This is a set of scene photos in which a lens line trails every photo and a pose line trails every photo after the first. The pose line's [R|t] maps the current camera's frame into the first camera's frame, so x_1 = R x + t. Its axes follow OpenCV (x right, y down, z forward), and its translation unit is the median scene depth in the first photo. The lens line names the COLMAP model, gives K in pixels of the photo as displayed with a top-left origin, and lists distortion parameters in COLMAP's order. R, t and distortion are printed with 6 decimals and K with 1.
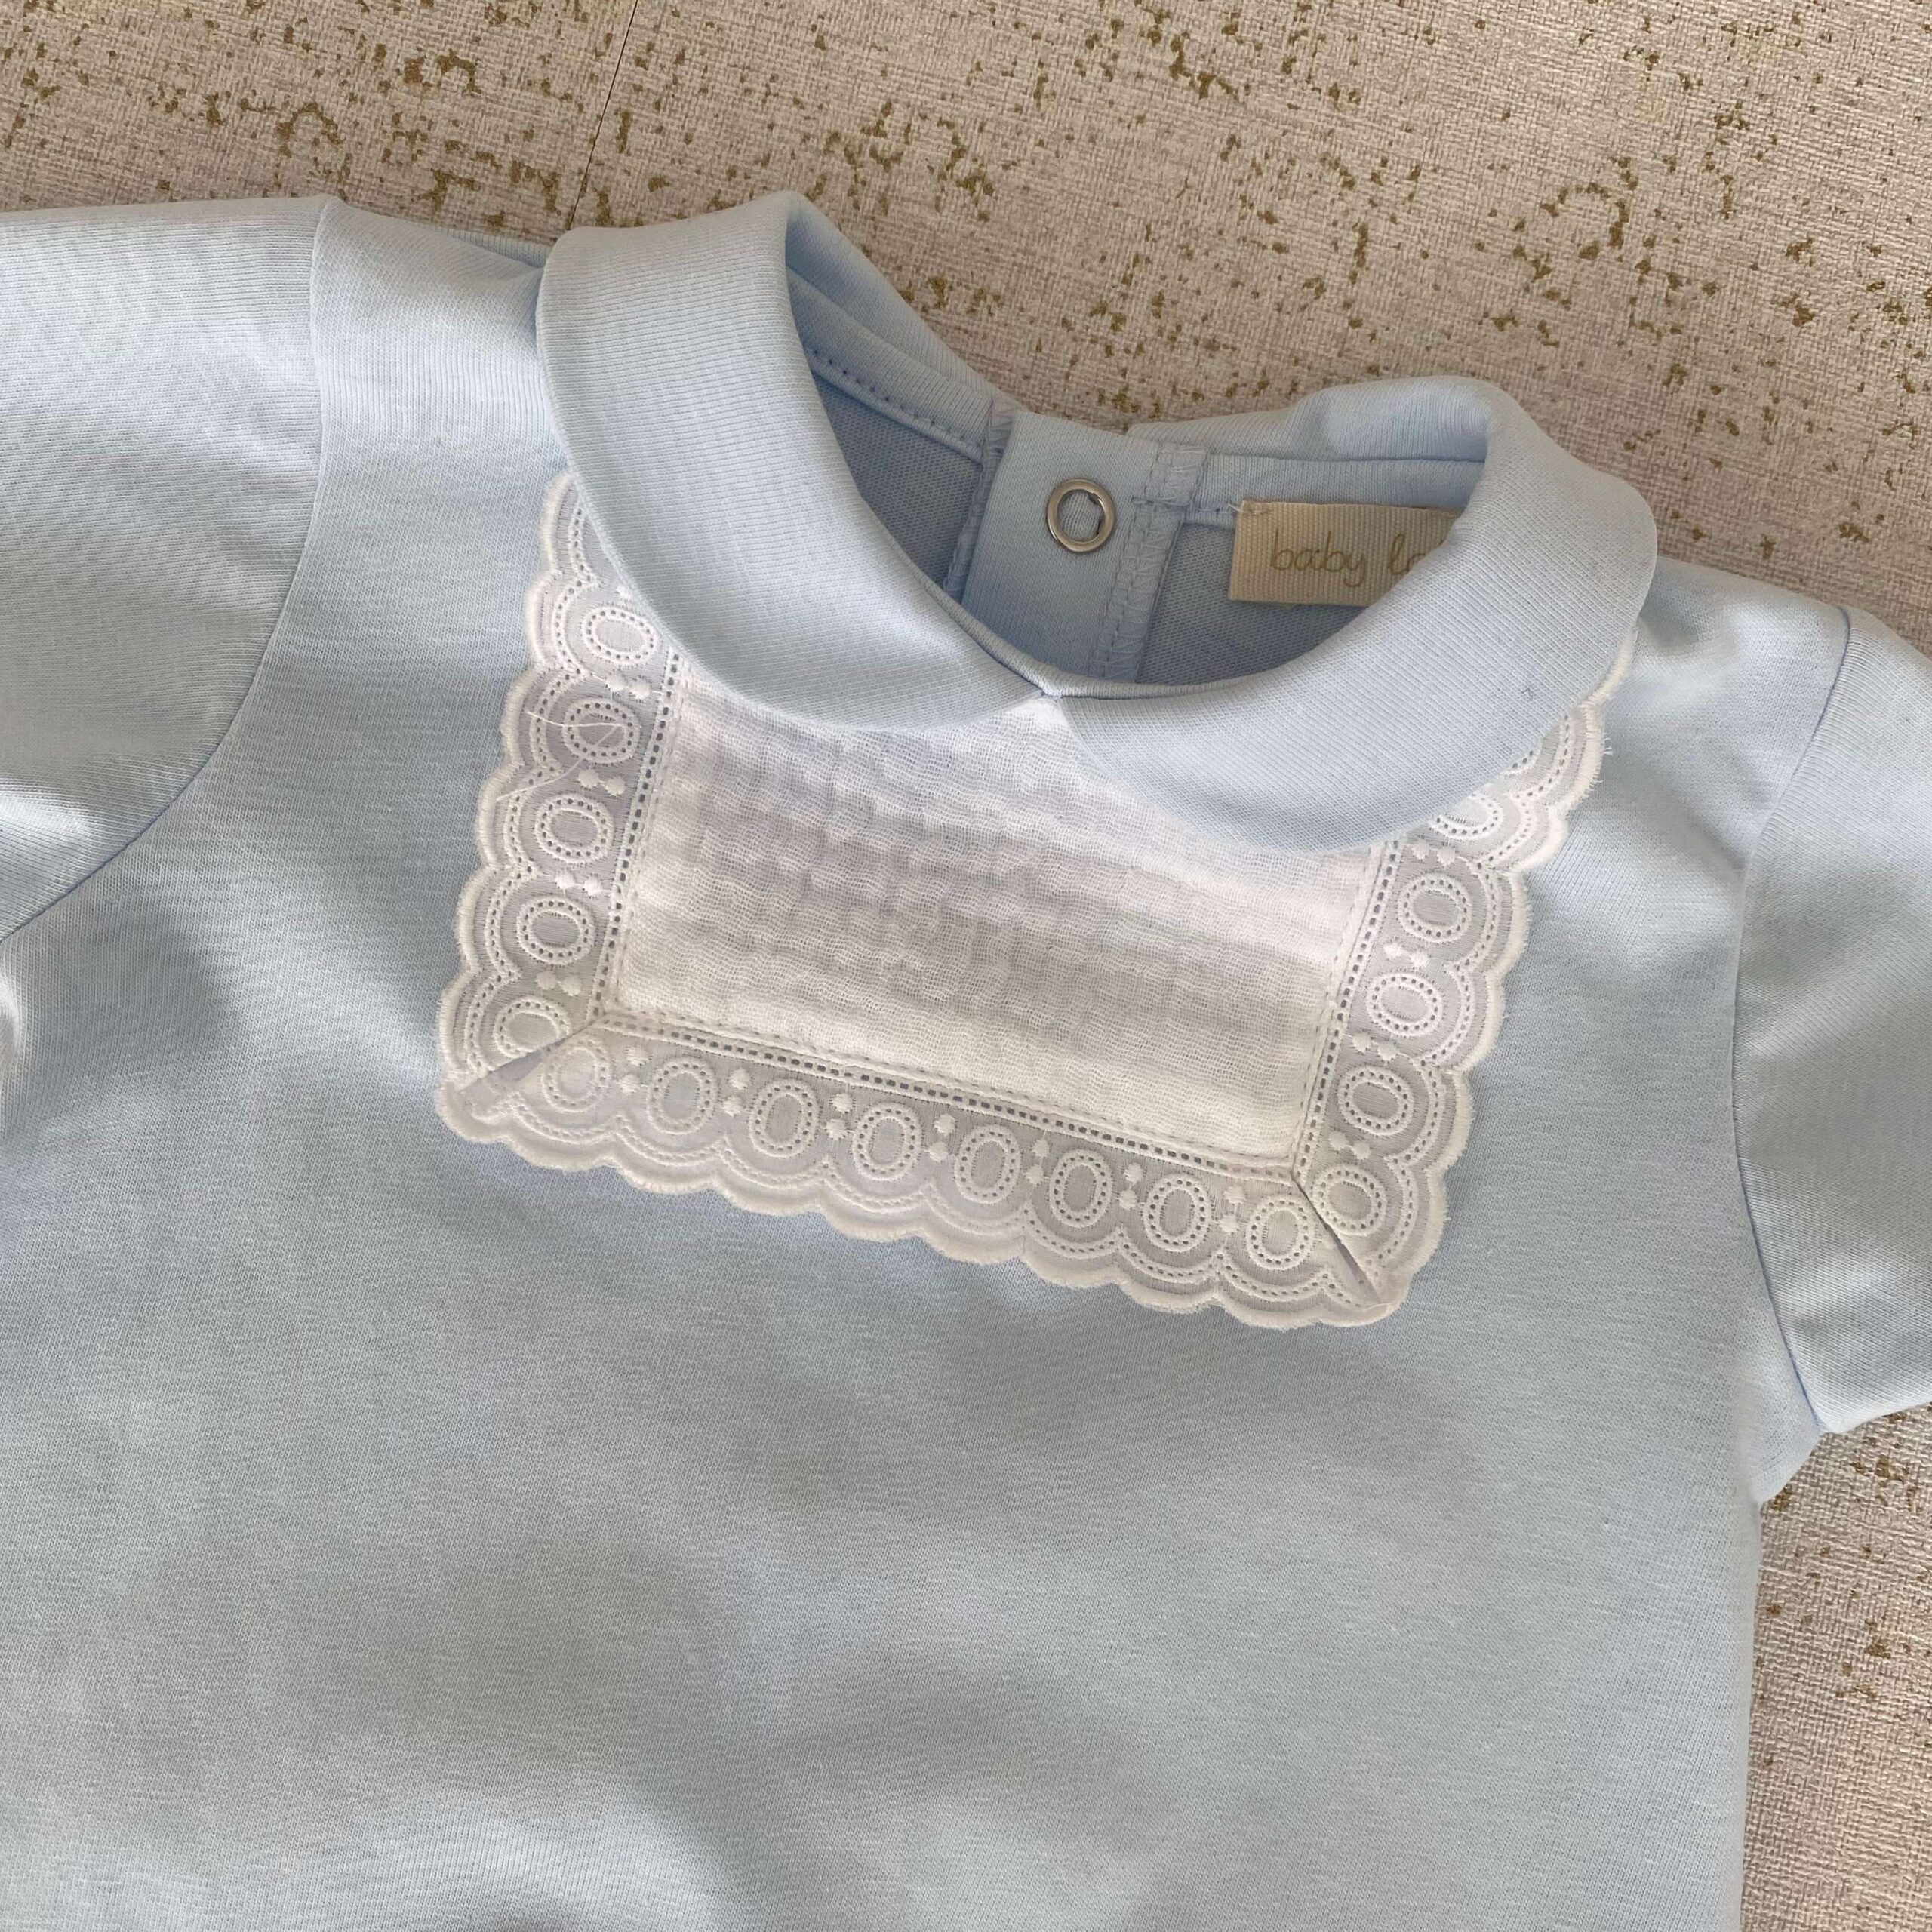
lens RADIAL K [[1916.3, 0, 961.1], [0, 1916.3, 1022.1], [0, 0, 1]] dist [-0.004940, 0.000000]
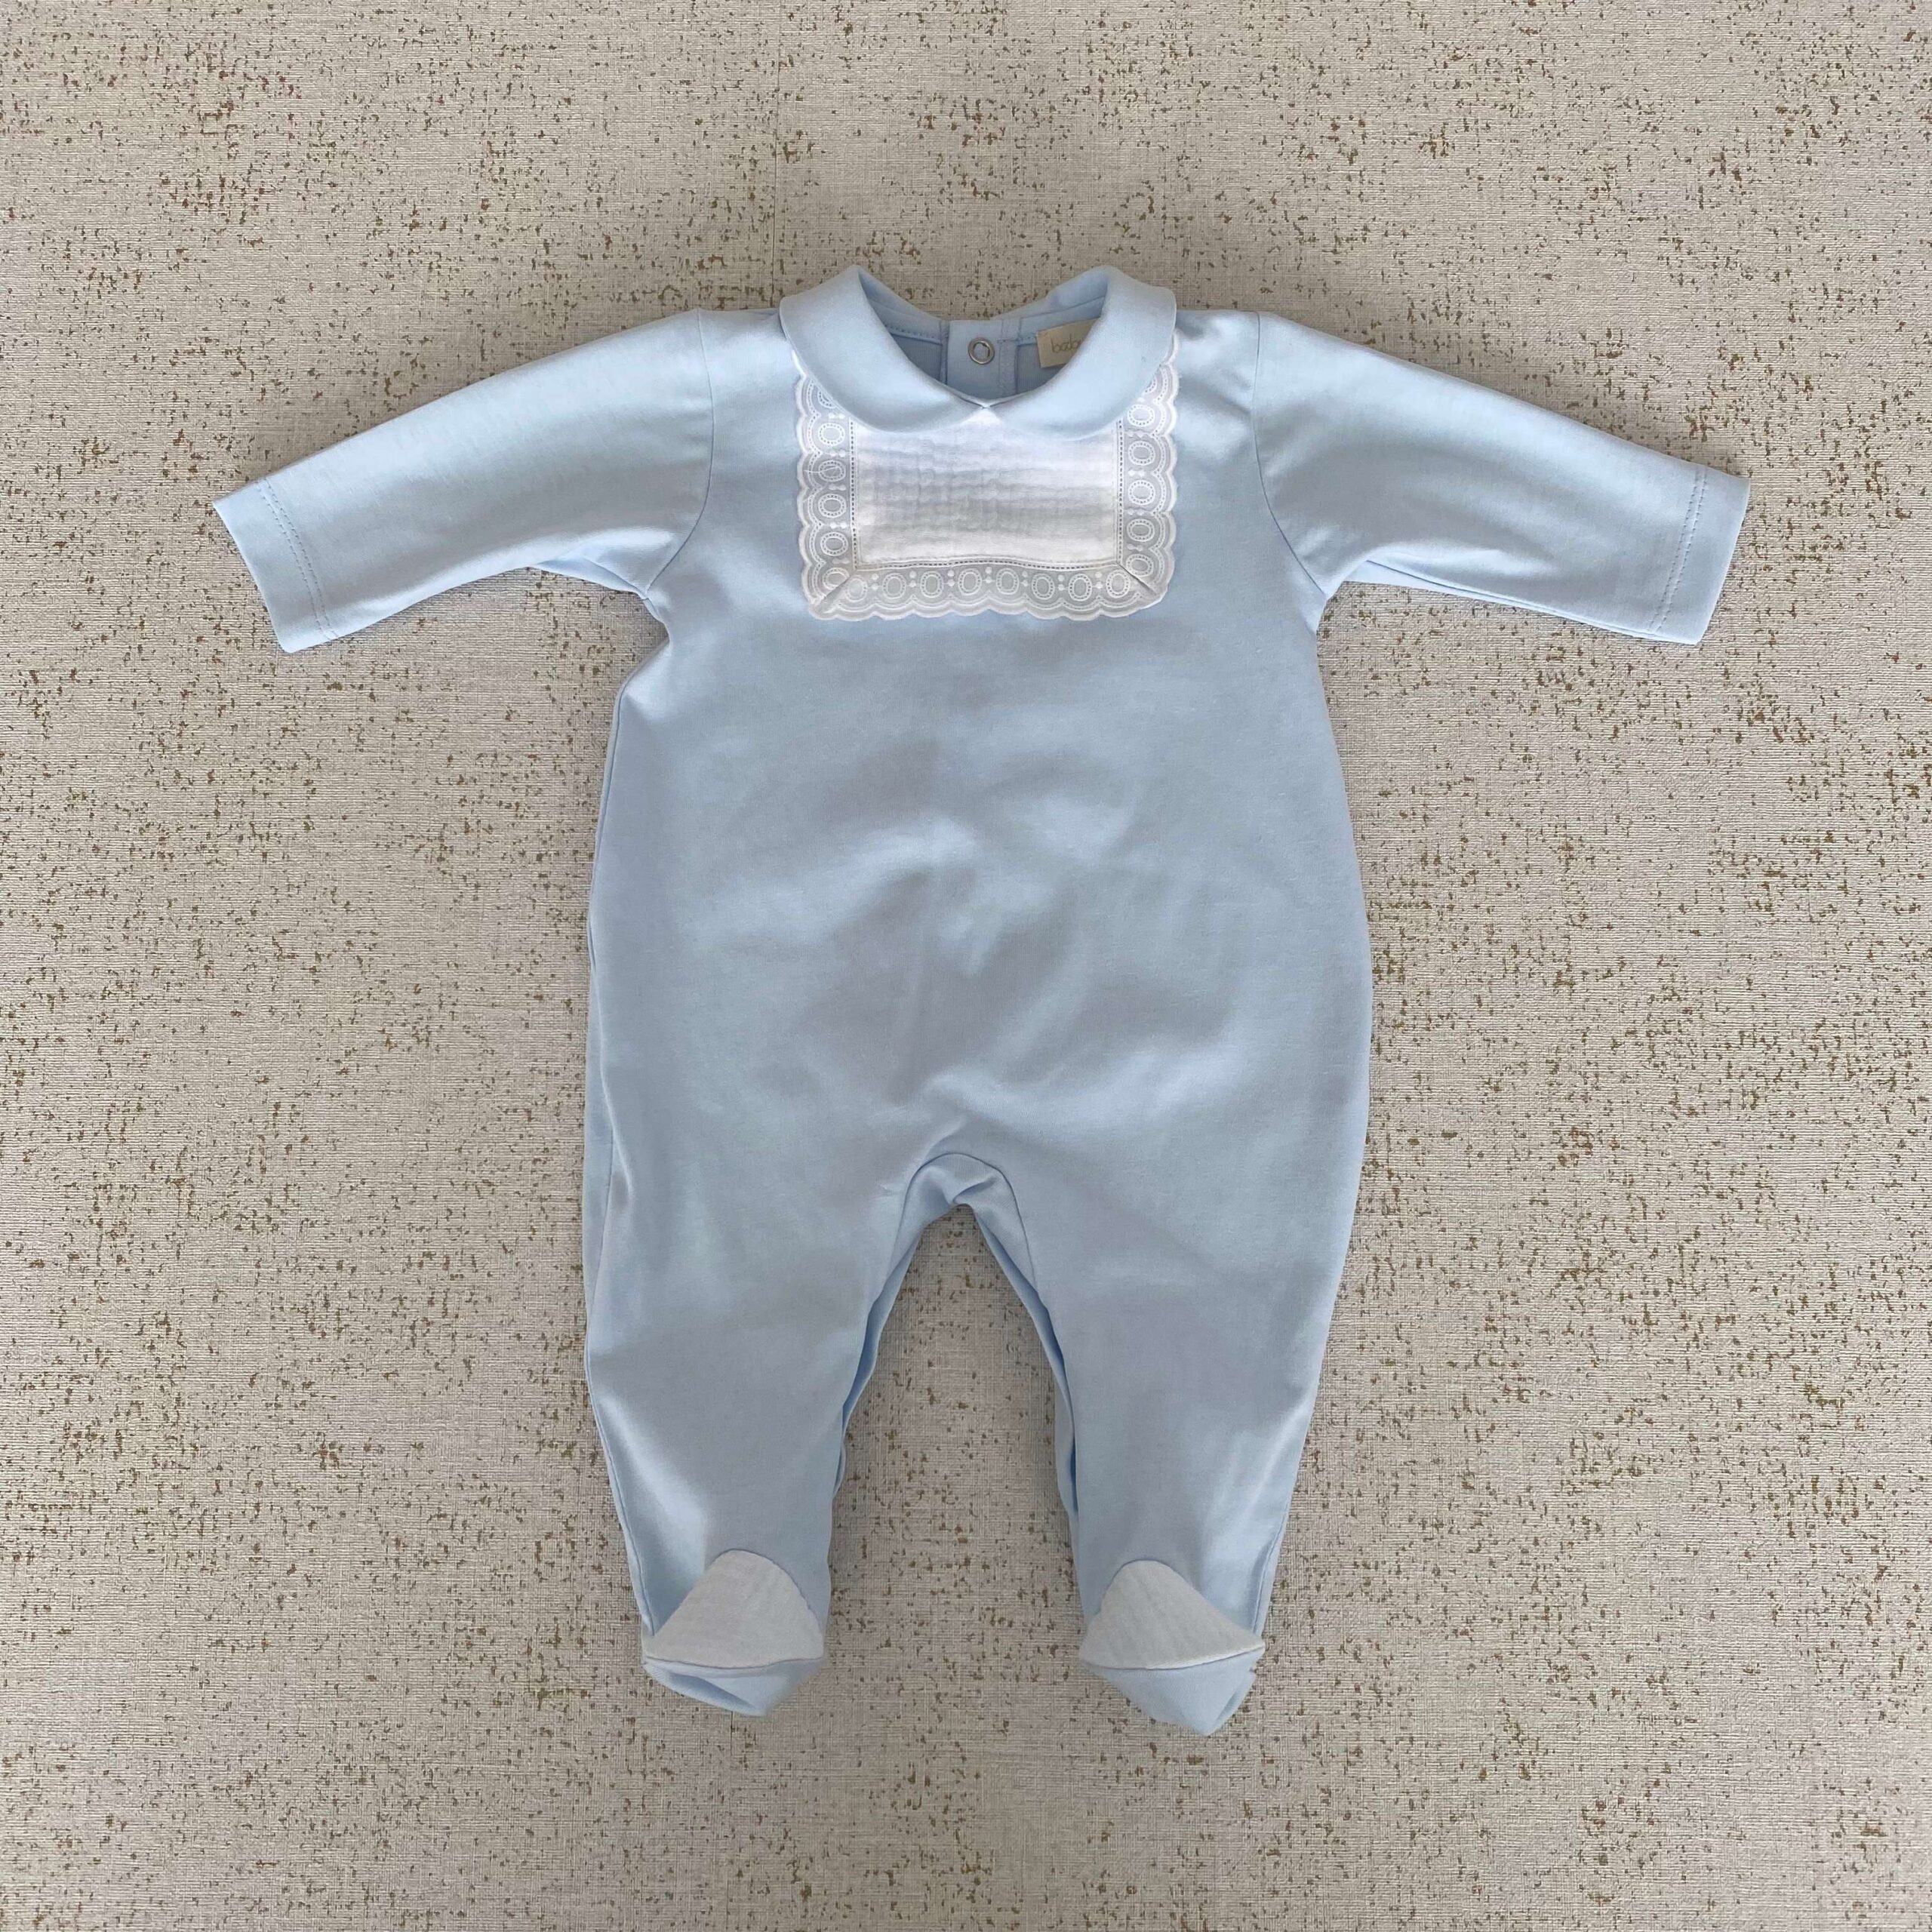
lens RADIAL K [[1916.3, 0, 948.5], [0, 1916.3, 977.1], [0, 0, 1]] dist [-0.004940, 0.000000]
pose [[0.968277, -0.249649, -0.010698, -0.178414], [0.248017, 0.965400, -0.080558, 0.812604], [0.030439, 0.075349, 0.996693, -1.680617]]
